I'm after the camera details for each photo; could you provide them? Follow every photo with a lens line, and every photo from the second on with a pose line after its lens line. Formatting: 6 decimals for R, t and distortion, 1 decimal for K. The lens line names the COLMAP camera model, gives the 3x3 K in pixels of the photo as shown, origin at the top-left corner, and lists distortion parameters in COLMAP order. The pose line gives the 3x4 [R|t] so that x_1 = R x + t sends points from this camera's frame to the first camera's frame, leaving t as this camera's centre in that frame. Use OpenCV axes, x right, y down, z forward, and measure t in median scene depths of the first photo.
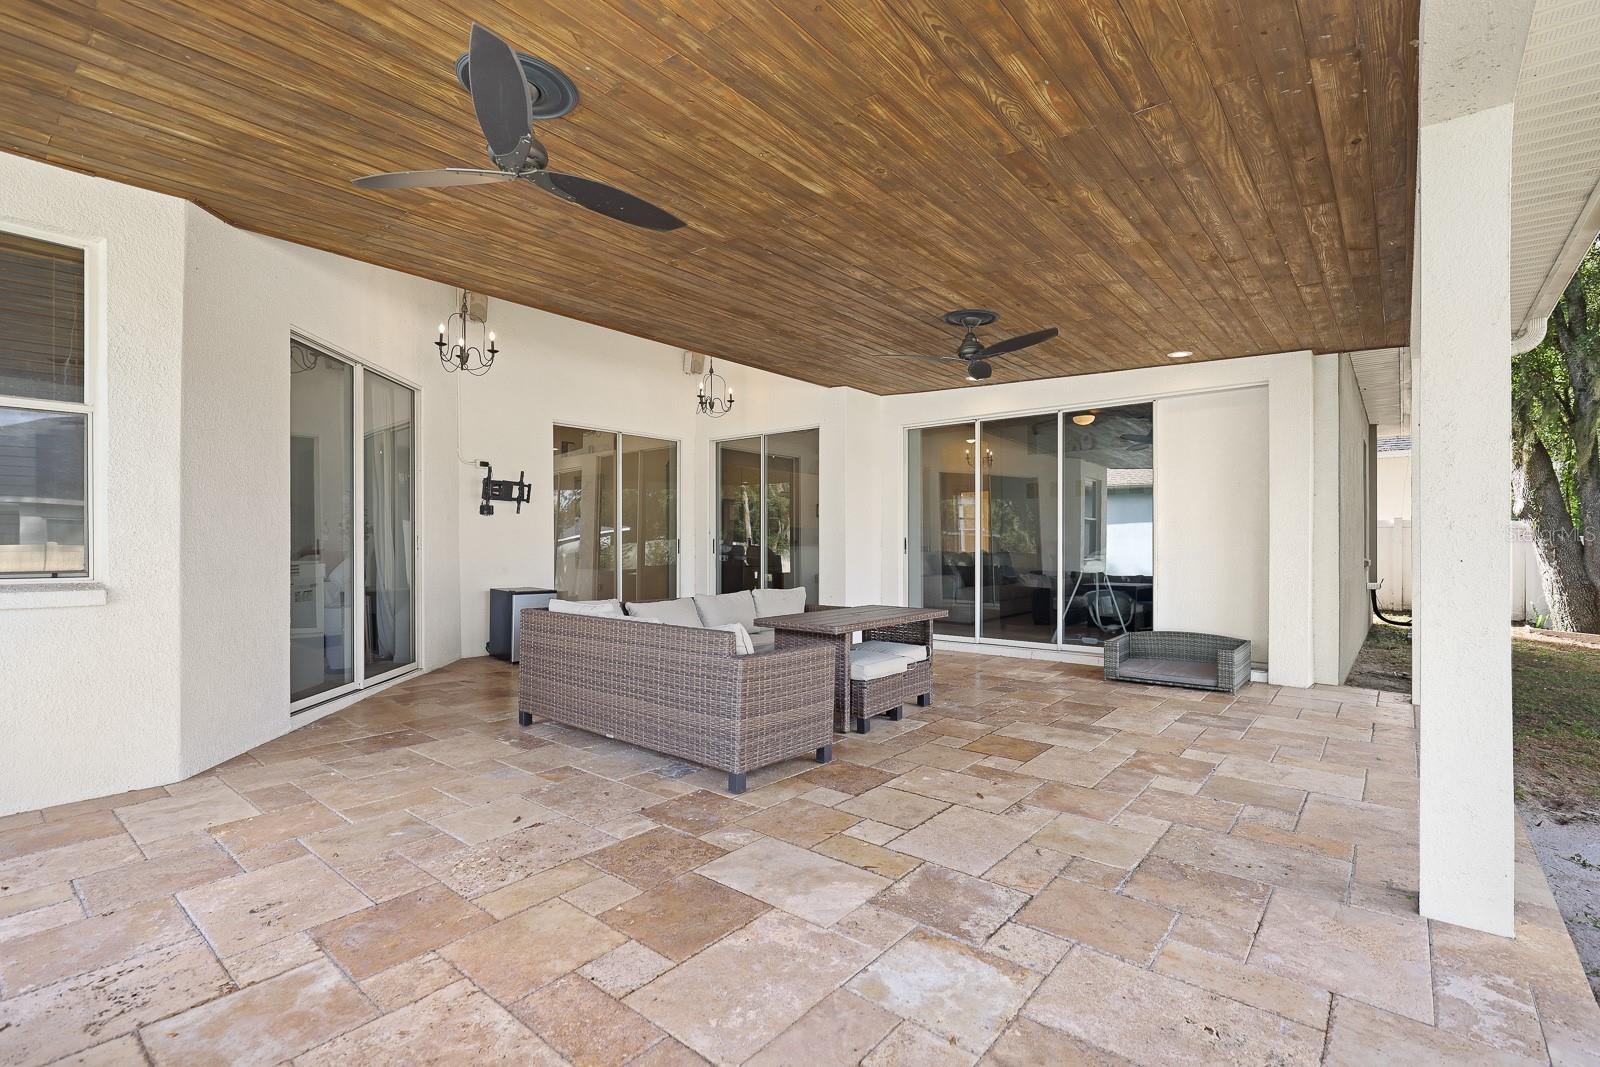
lens RADIAL K [[727.7, 0, 821.1], [0, 727.7, 546.8], [0, 0, 1]] dist [0.000052, -0.000035]
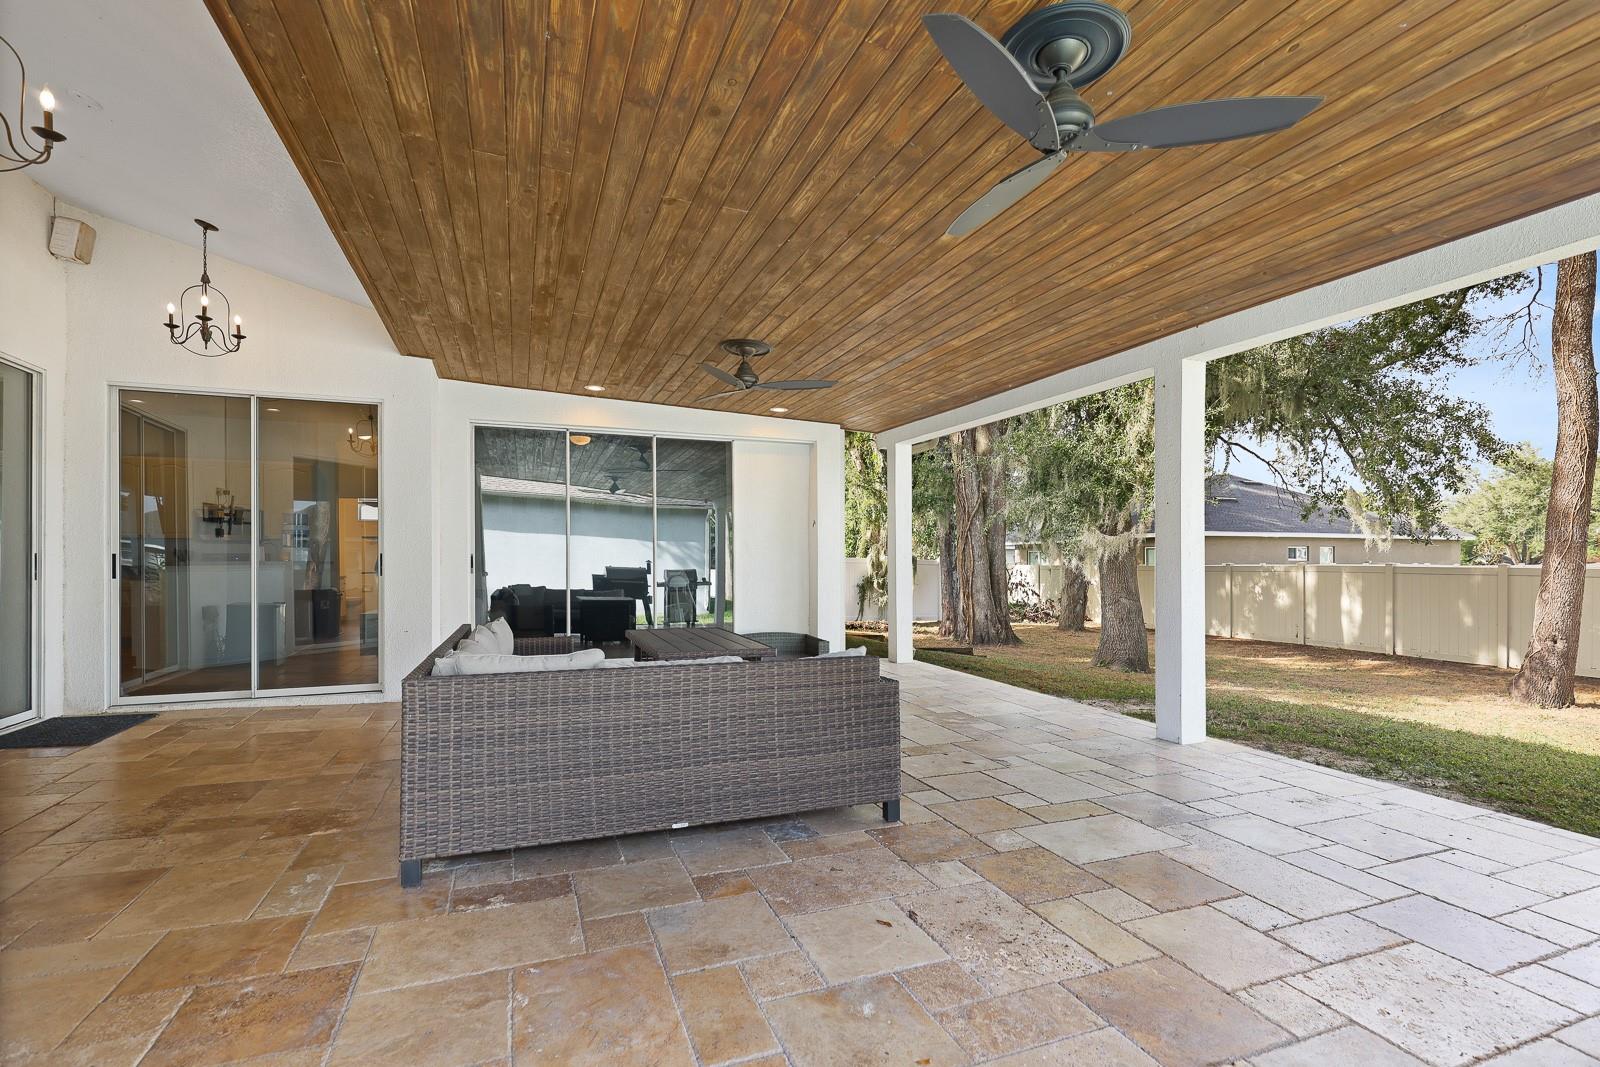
lens RADIAL K [[727.7, 0, 788.4], [0, 727.7, 560.4], [0, 0, 1]] dist [0.000052, -0.000035]
pose [[0.502390, 0.000638, 0.864641, -0.870874], [0.002551, 0.999994, -0.002220, -0.004456], [-0.864637, 0.003321, 0.502386, 0.539877]]
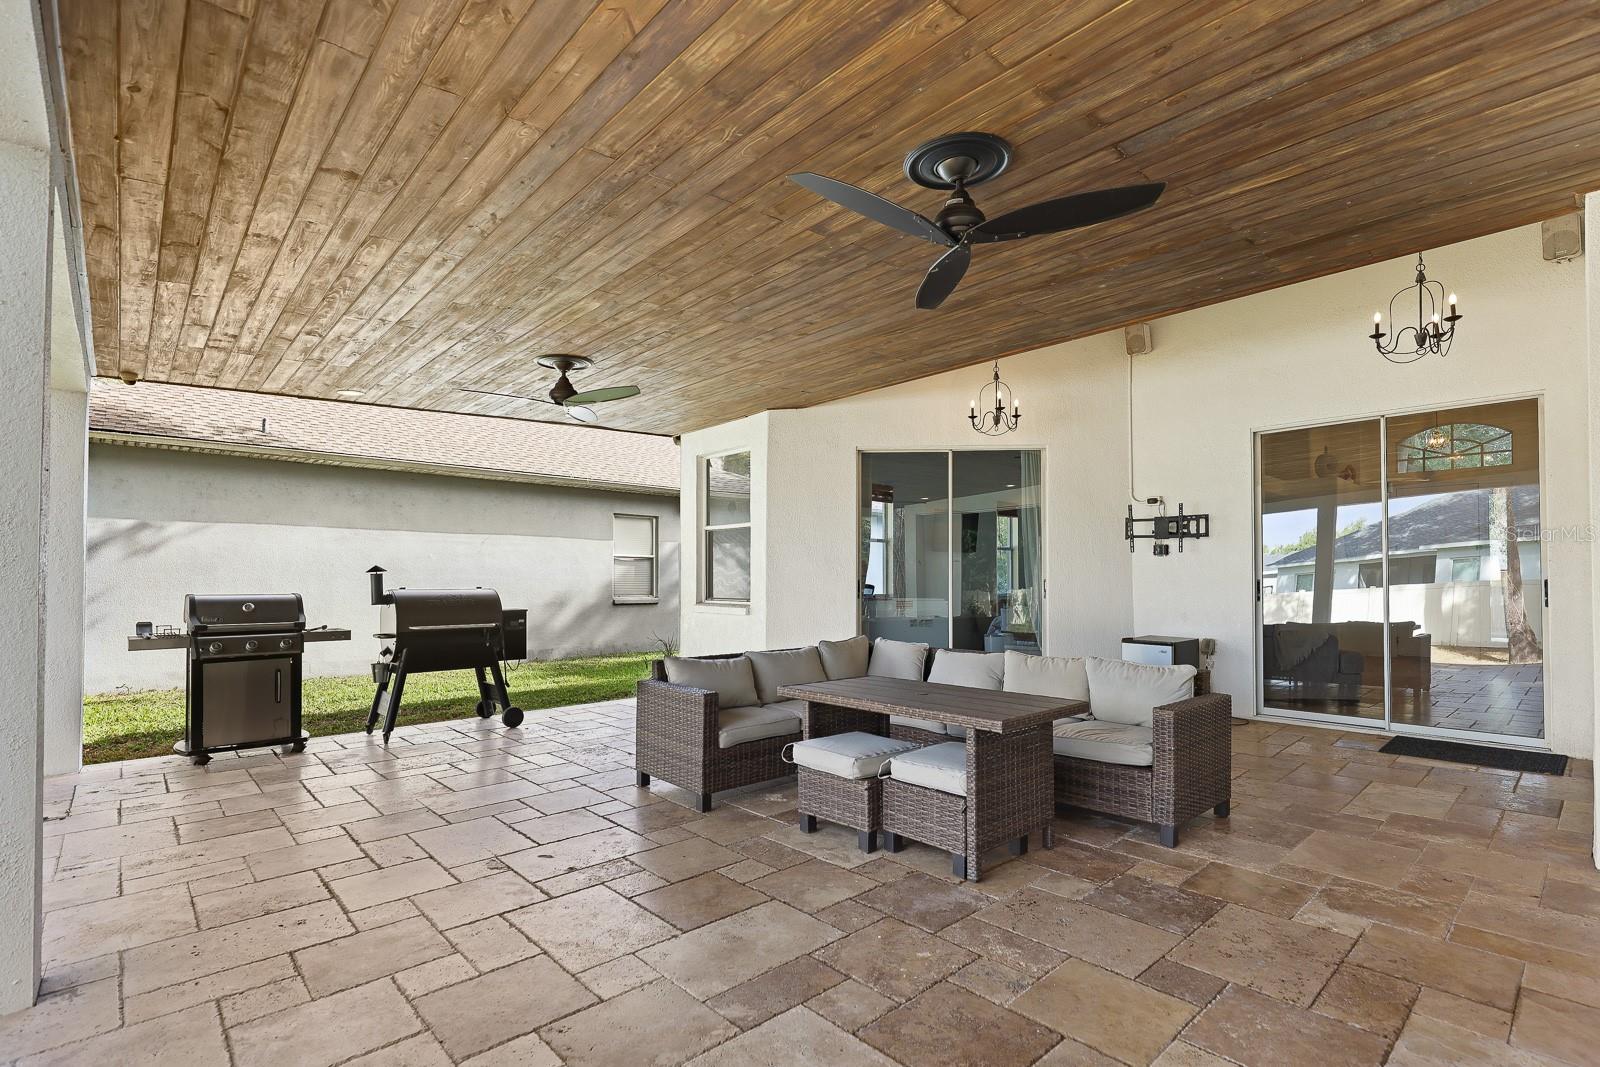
lens RADIAL K [[727.7, 0, 789.3], [0, 727.7, 569.5], [0, 0, 1]] dist [0.000052, -0.000035]
pose [[-0.152543, -0.015681, -0.988172, 0.951641], [-0.003415, 0.999877, -0.015340, -0.017733], [0.988291, 0.001035, -0.152578, 1.239804]]
